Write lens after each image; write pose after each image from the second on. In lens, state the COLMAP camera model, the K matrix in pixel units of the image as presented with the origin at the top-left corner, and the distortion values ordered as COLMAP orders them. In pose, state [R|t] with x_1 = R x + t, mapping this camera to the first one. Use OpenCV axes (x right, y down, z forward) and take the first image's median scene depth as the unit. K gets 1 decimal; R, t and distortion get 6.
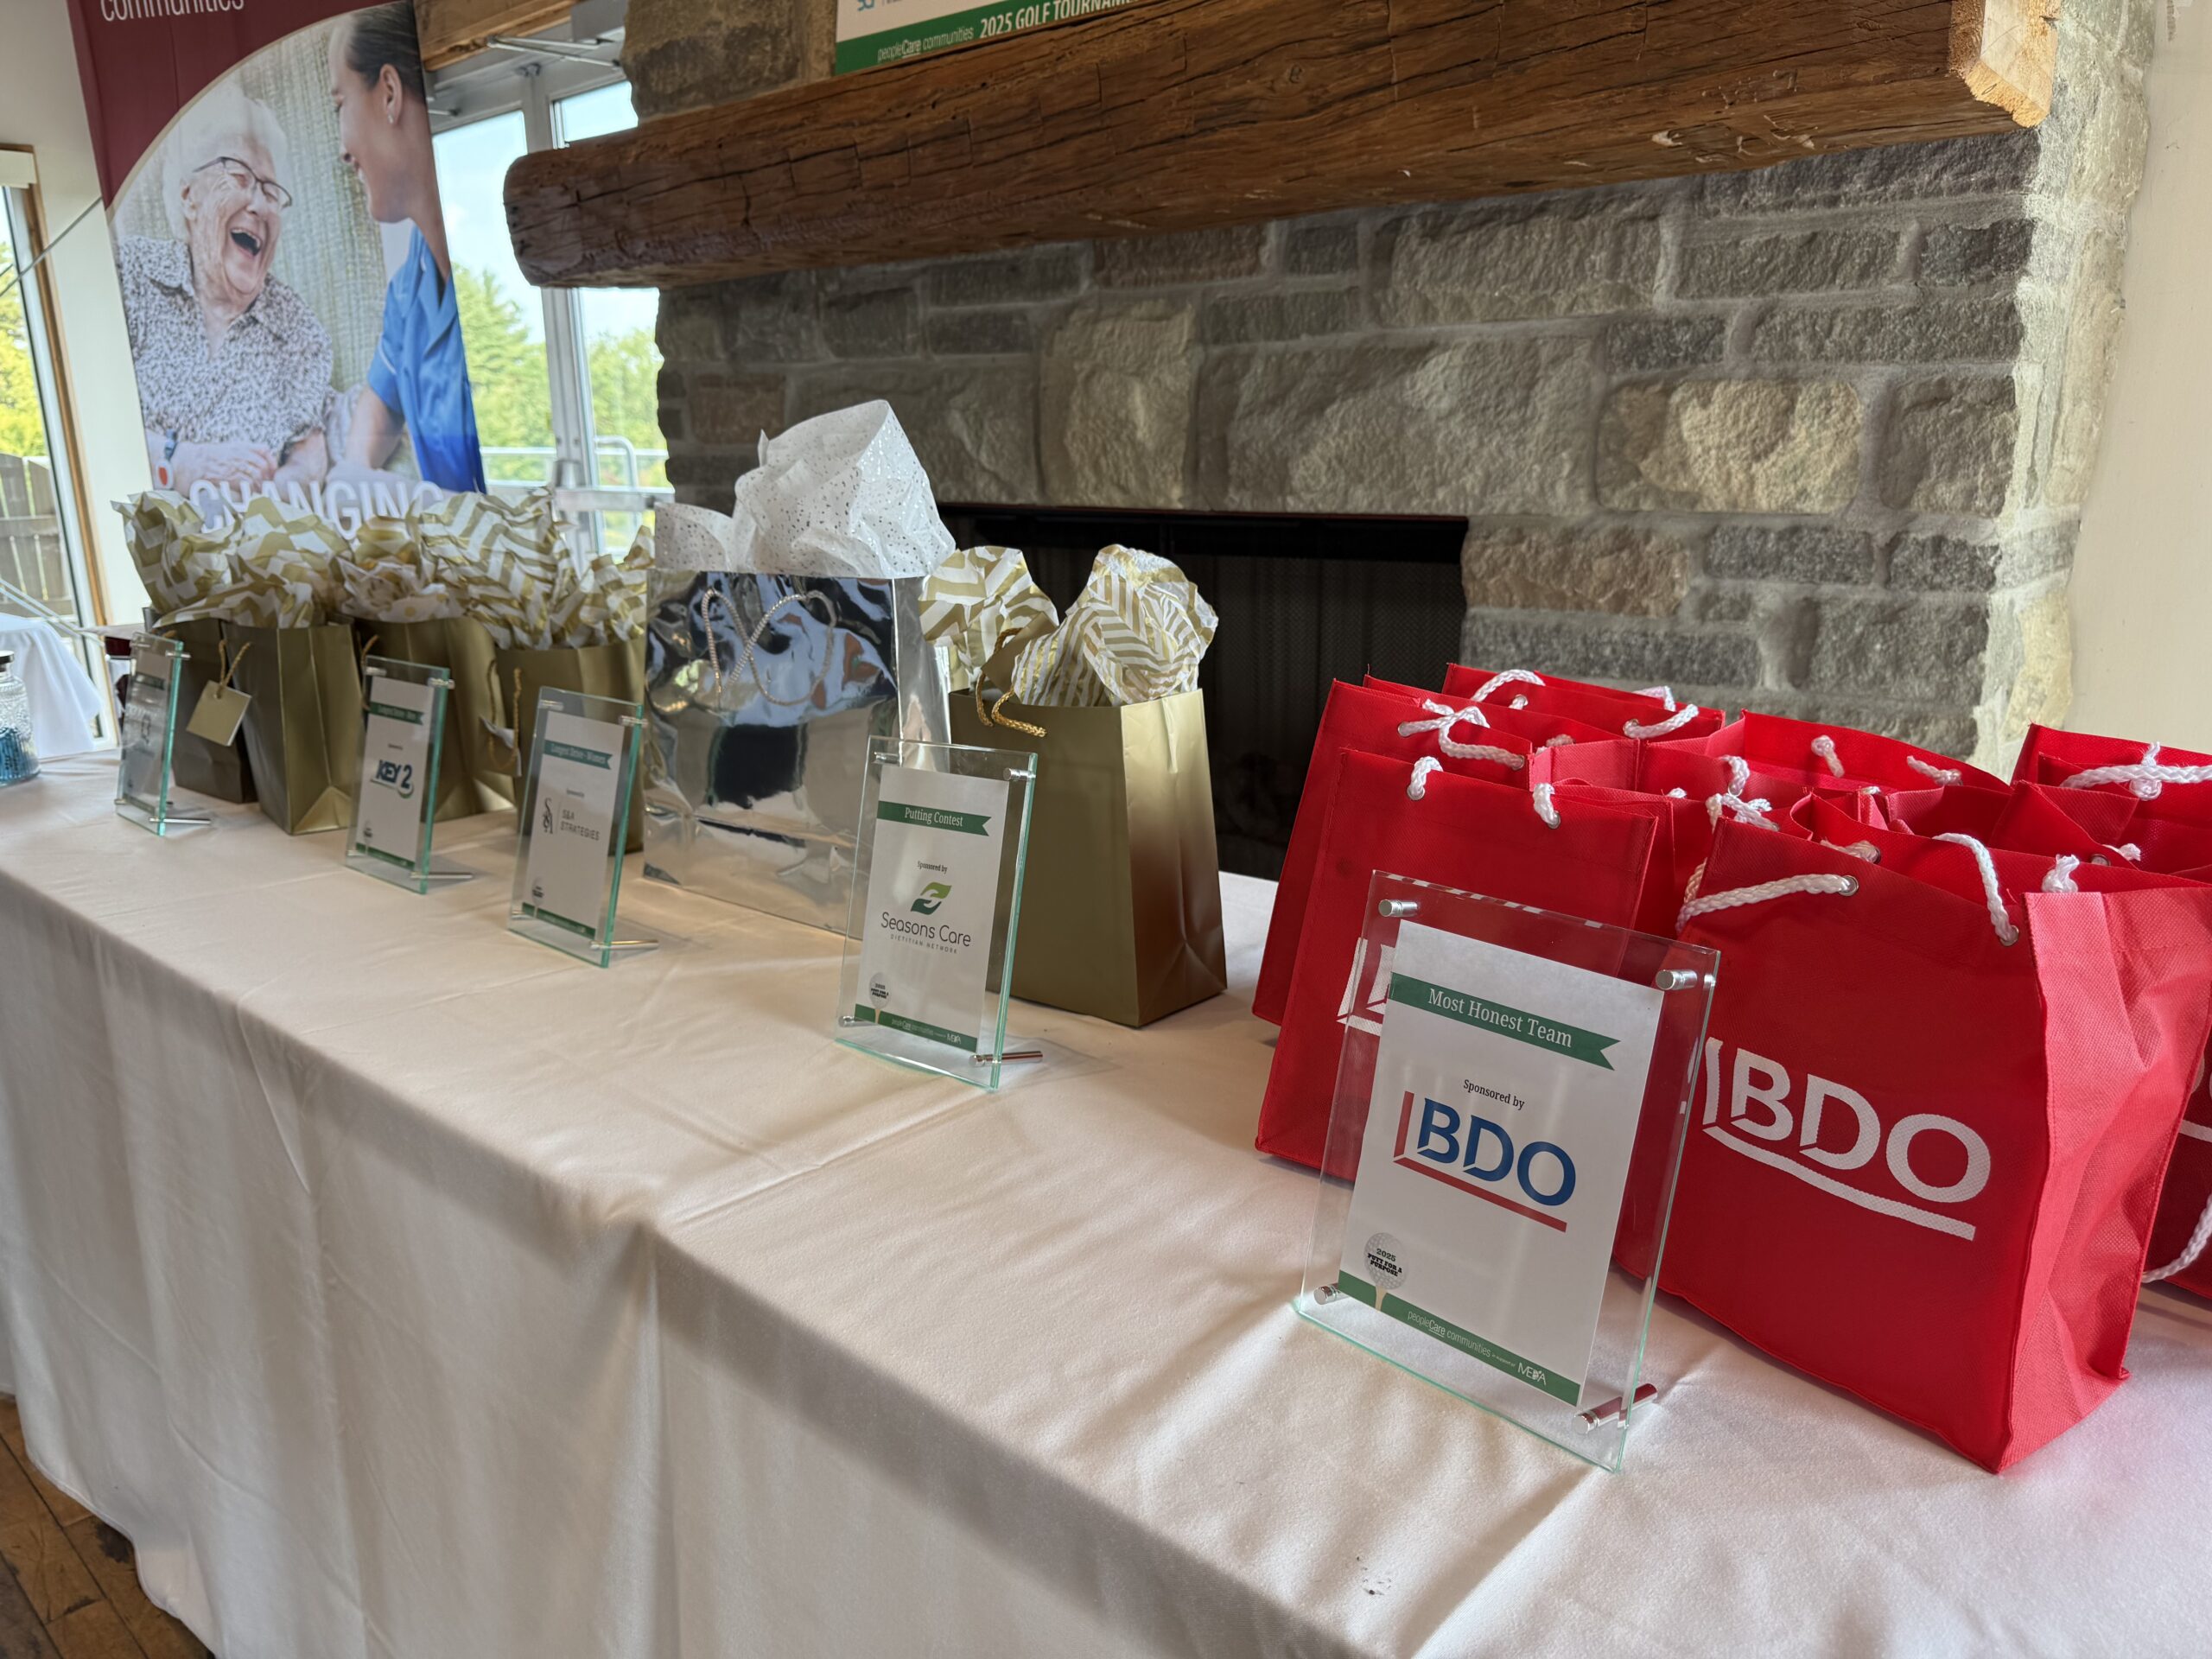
lens RADIAL K [[1554.6, 0, 1108.9], [0, 1554.6, 833.5], [0, 0, 1]] dist [-0.010965, -0.004693]
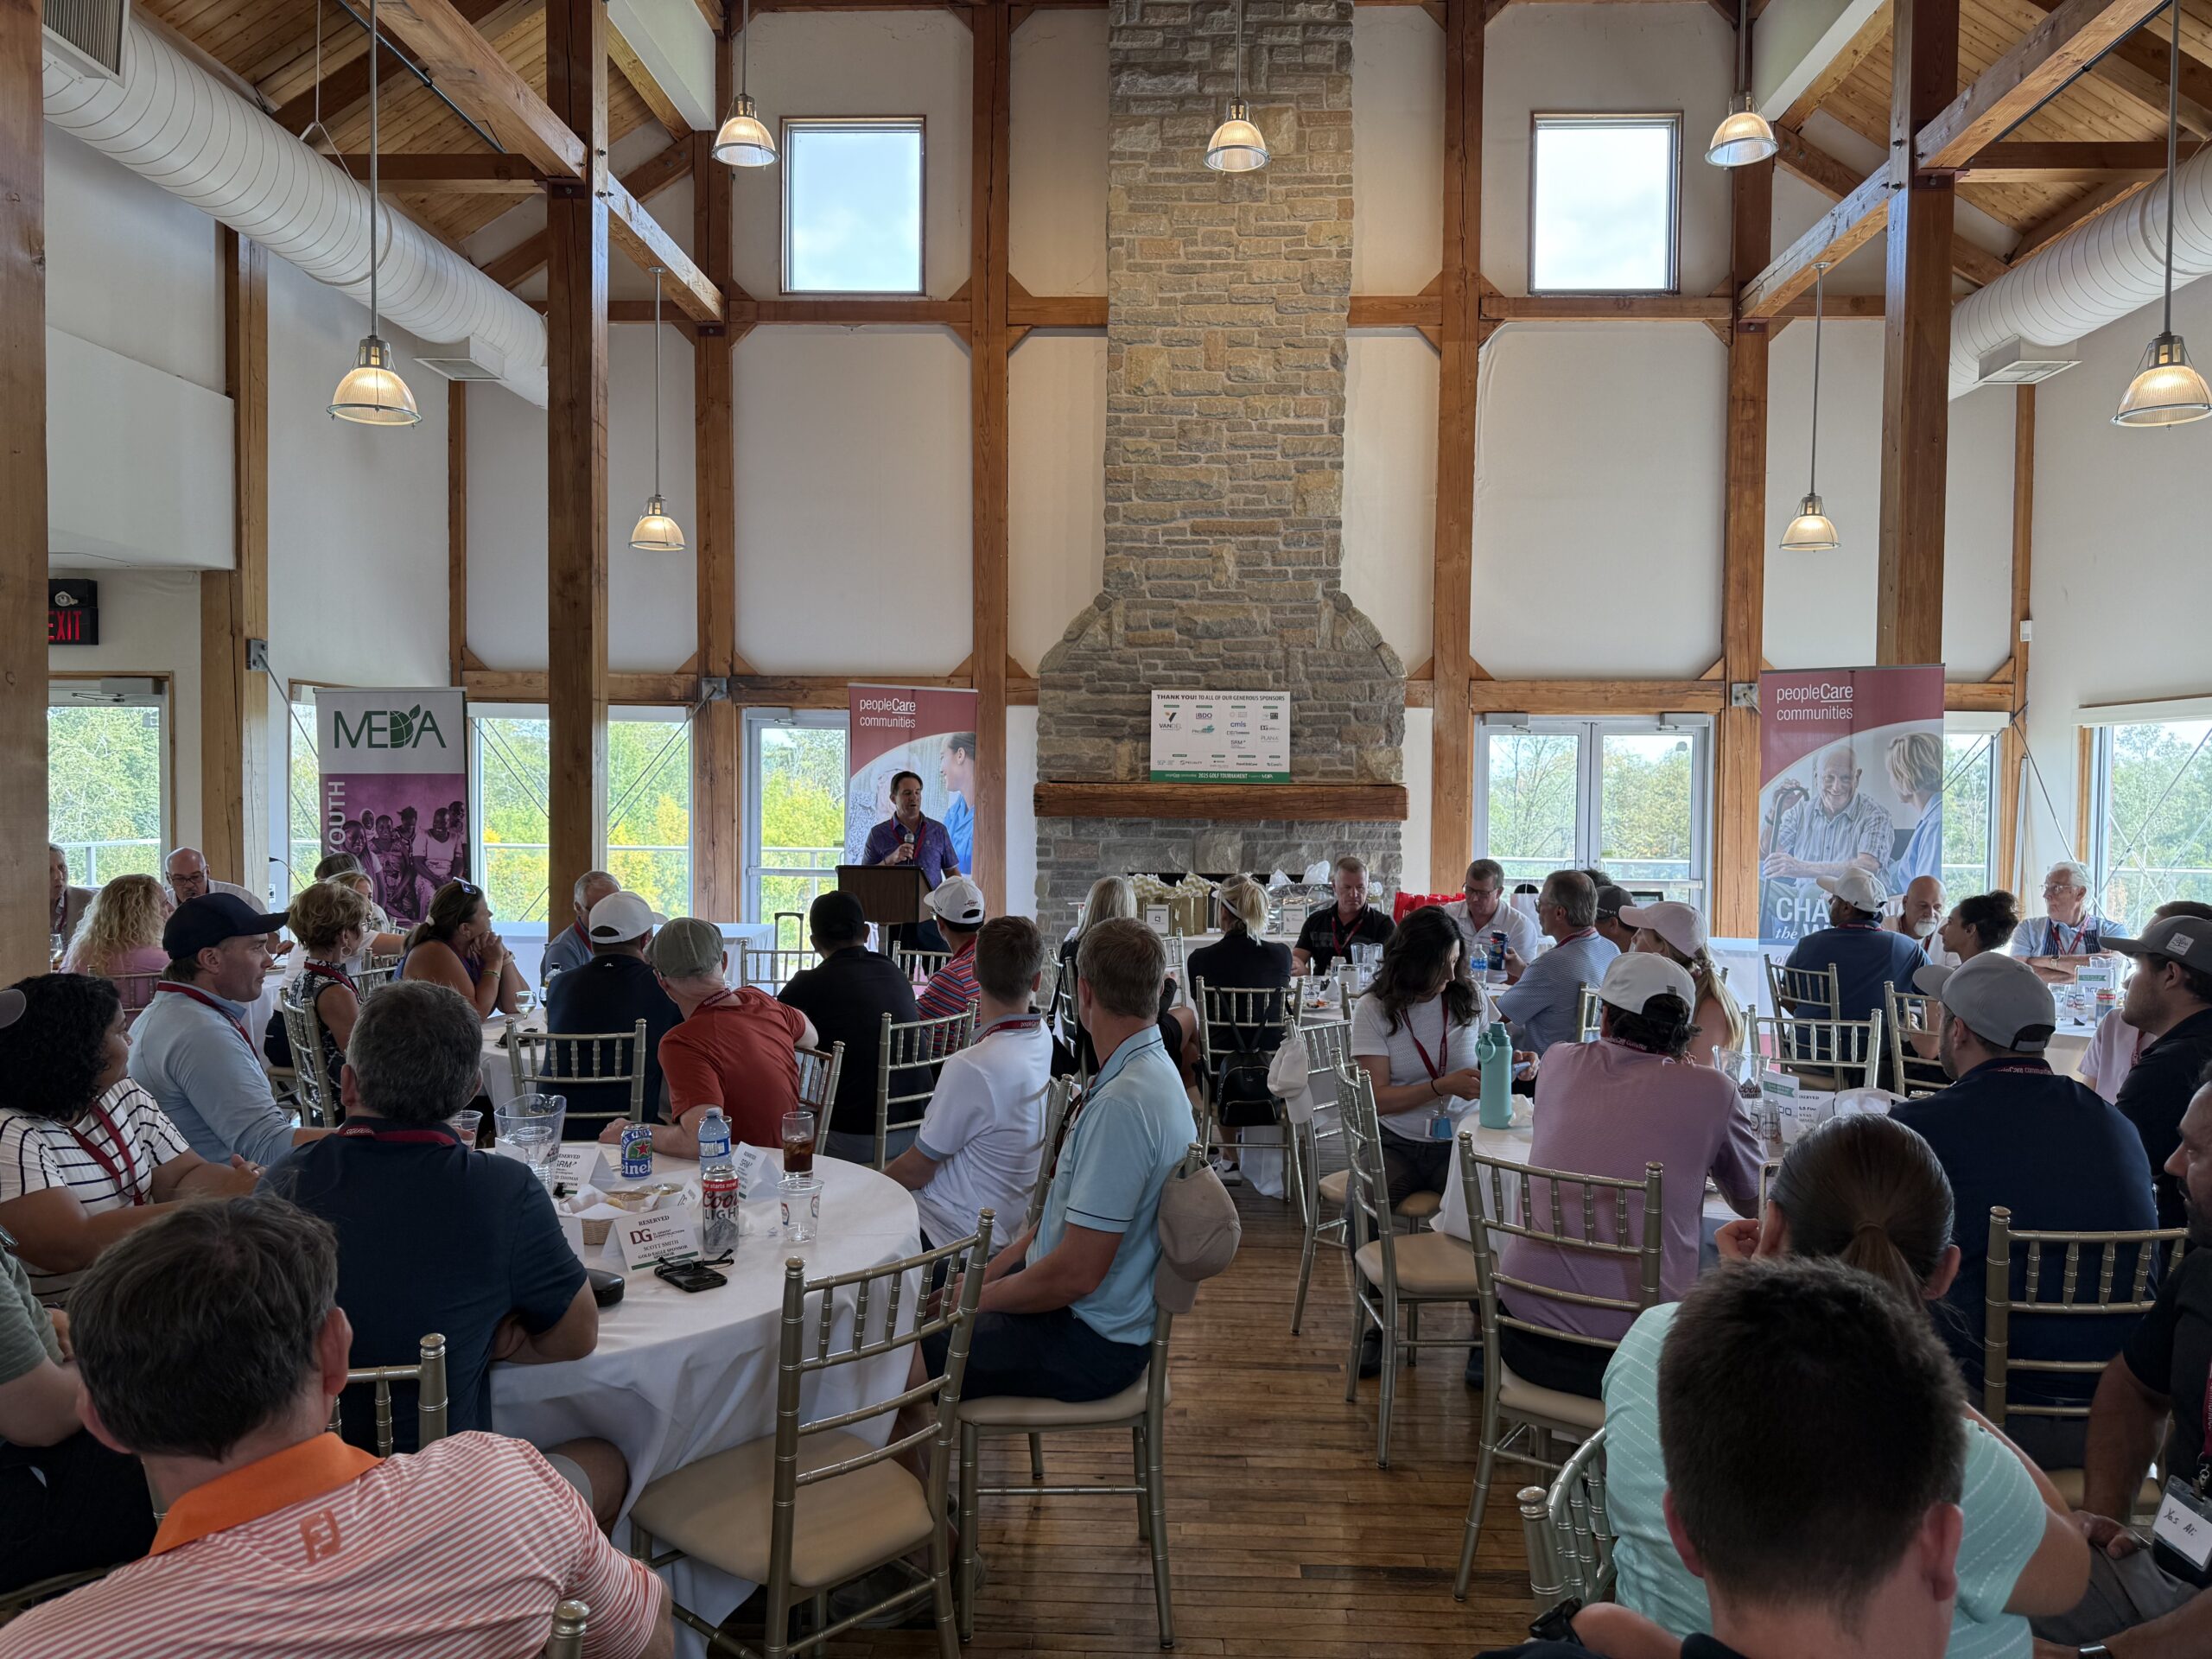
lens RADIAL K [[1554.6, 0, 1107.4], [0, 1554.6, 833.9], [0, 0, 1]] dist [-0.010965, -0.004693]
pose [[0.776280, 0.000003, 0.630388, -3.279302], [0.143604, 0.973707, -0.176843, 0.453582], [-0.613813, 0.227806, 0.755869, -2.369853]]
